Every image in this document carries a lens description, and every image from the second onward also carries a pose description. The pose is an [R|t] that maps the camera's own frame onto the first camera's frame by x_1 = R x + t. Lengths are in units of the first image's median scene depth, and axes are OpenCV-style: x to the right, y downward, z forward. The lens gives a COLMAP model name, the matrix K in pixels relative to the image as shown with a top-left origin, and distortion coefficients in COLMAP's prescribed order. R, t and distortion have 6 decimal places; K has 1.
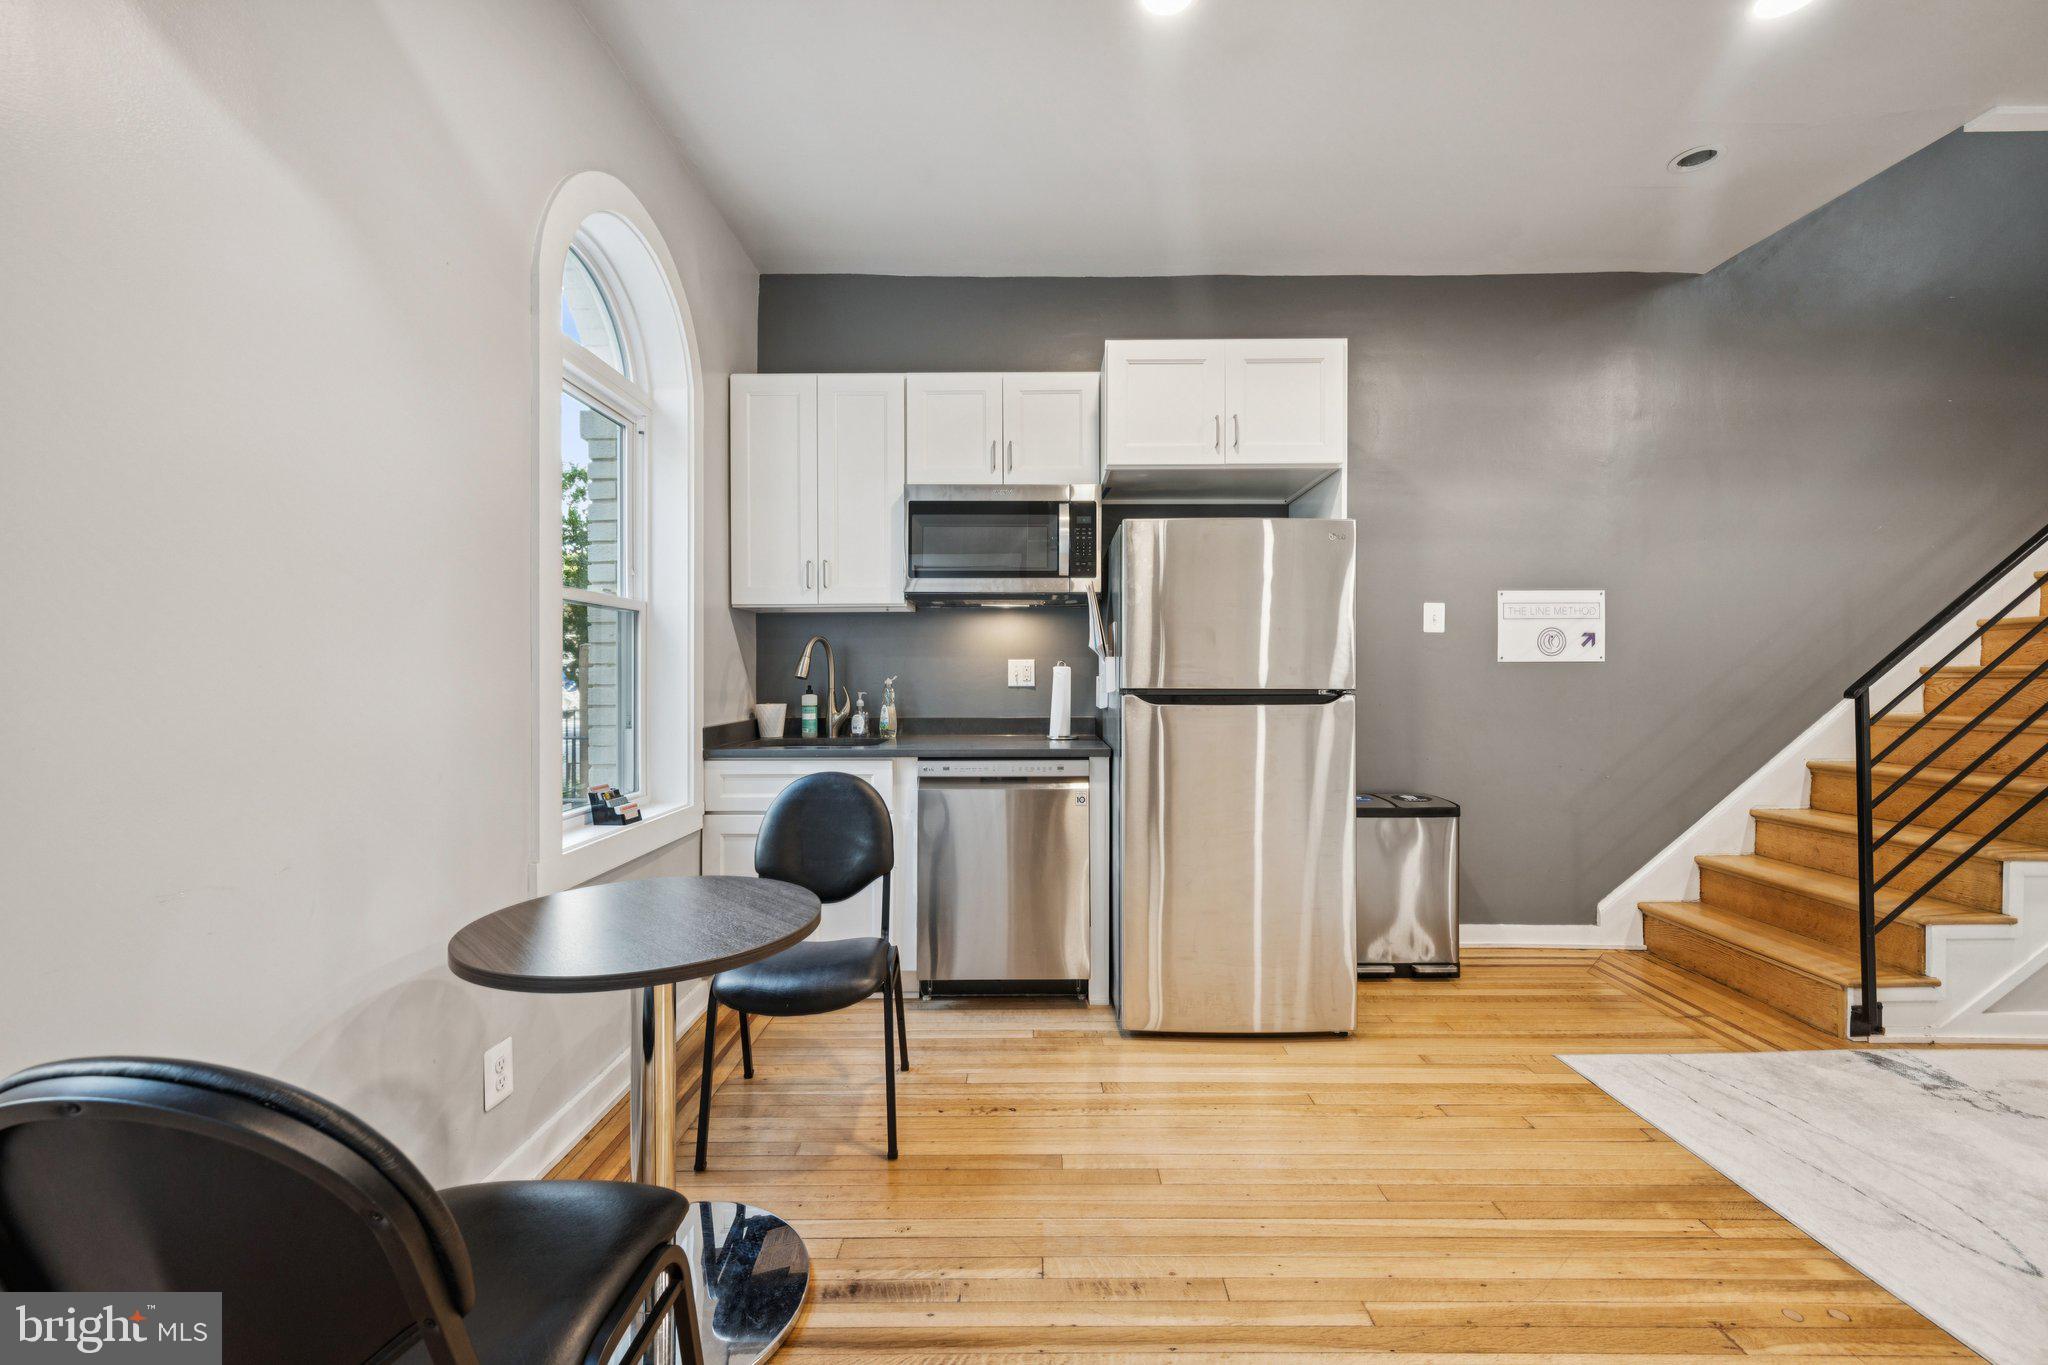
lens RADIAL K [[807.9, 0, 1026.2], [0, 807.9, 686.1], [0, 0, 1]] dist [-0.004252, 0.000113]
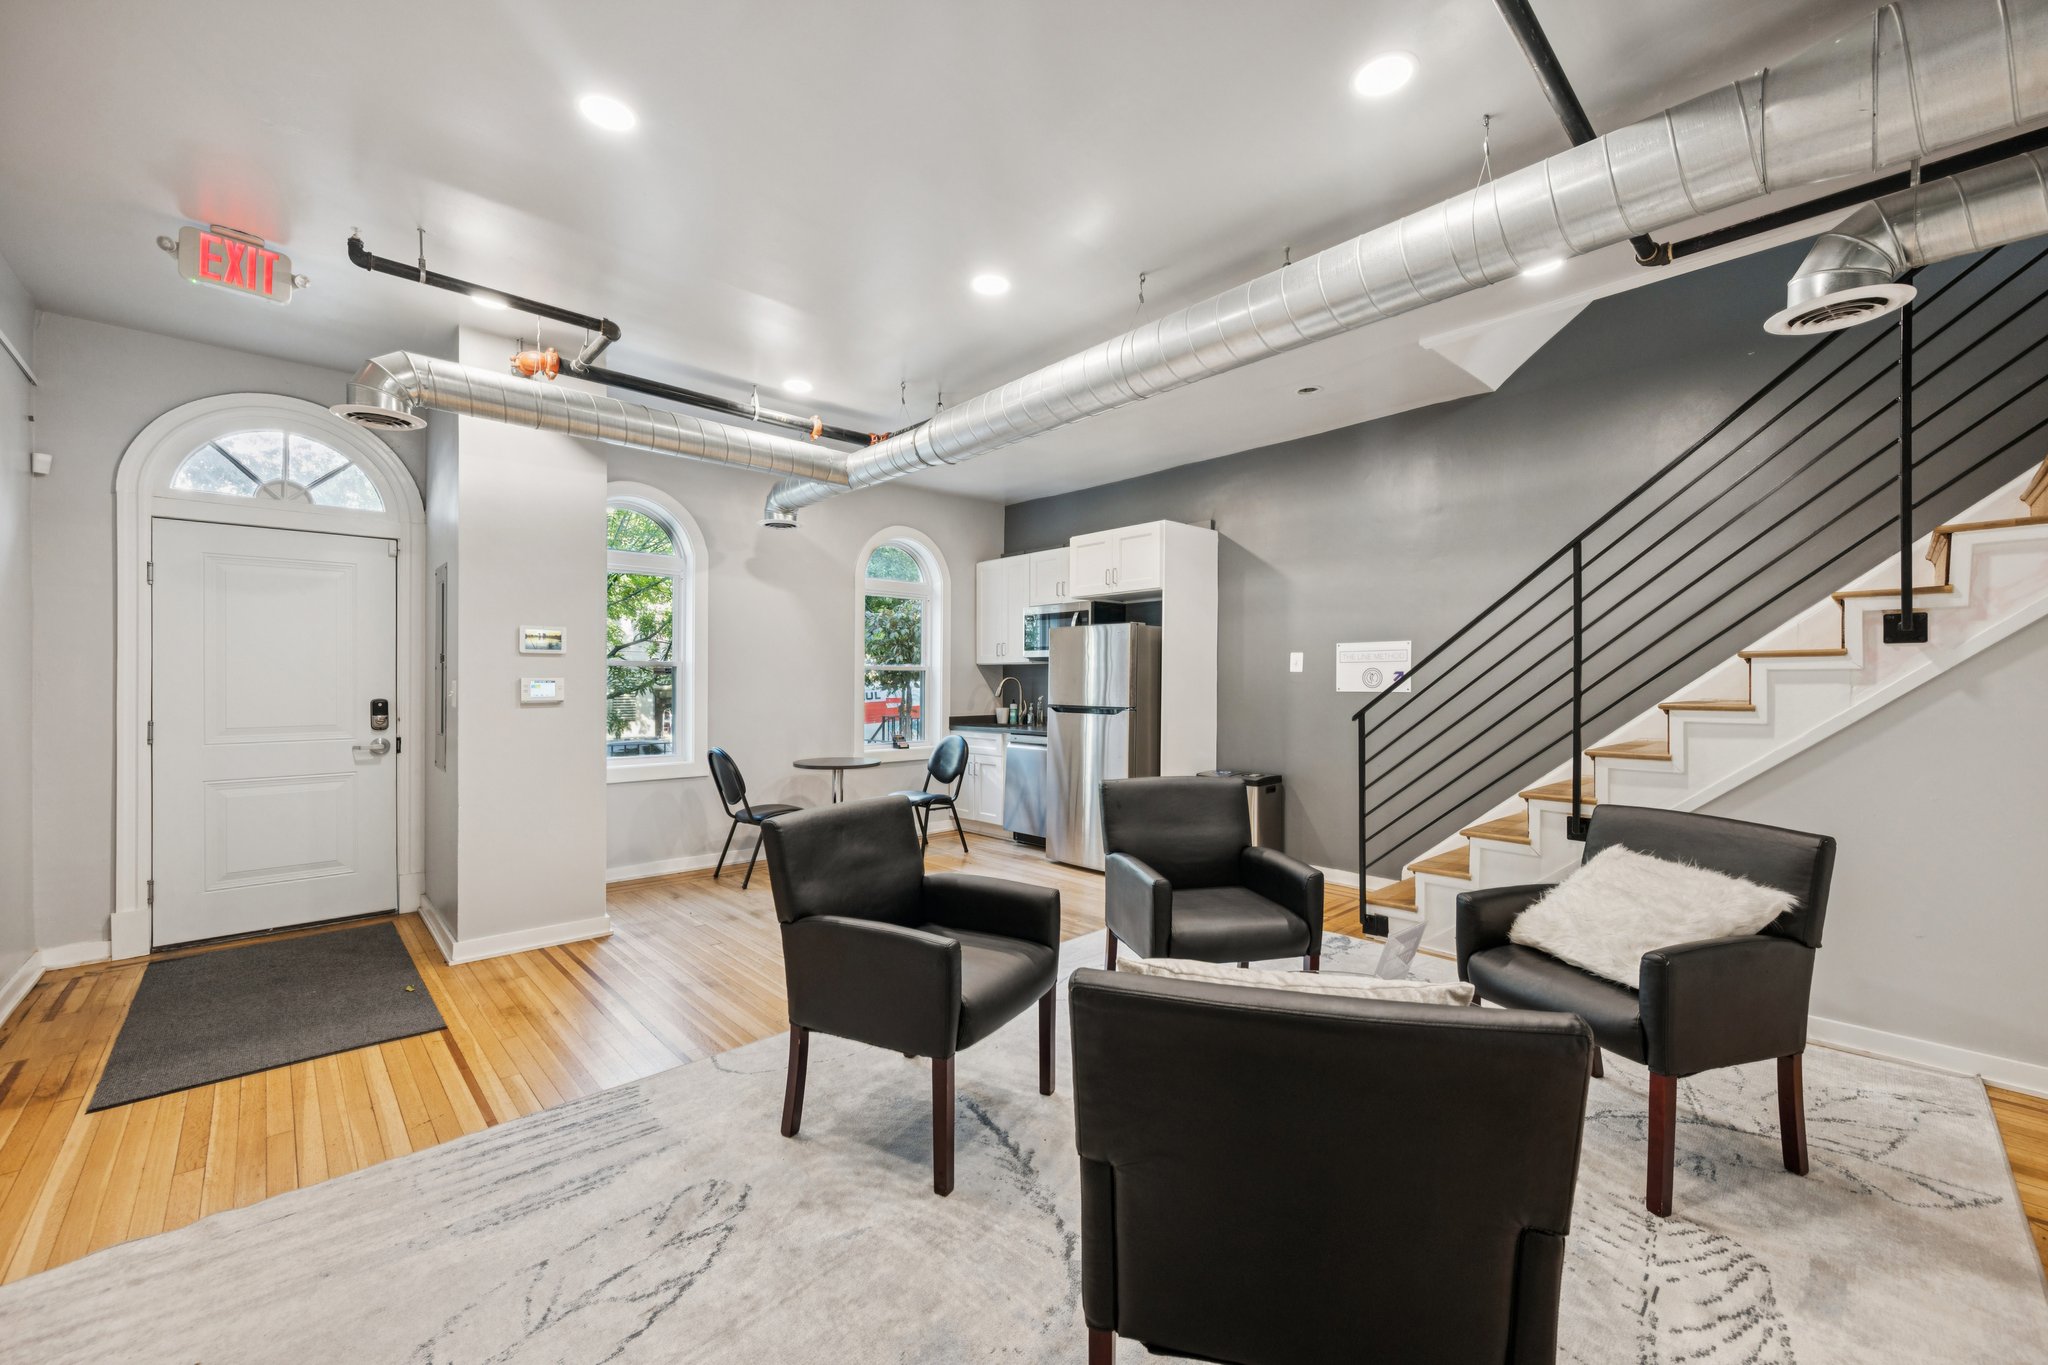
lens RADIAL K [[807.9, 0, 1025.2], [0, 807.9, 685.2], [0, 0, 1]] dist [-0.004252, 0.000113]
pose [[0.683831, 0.005572, -0.729620, 1.304983], [-0.004853, 0.999983, 0.003089, -0.044384], [0.729625, 0.001429, 0.683846, -0.436627]]
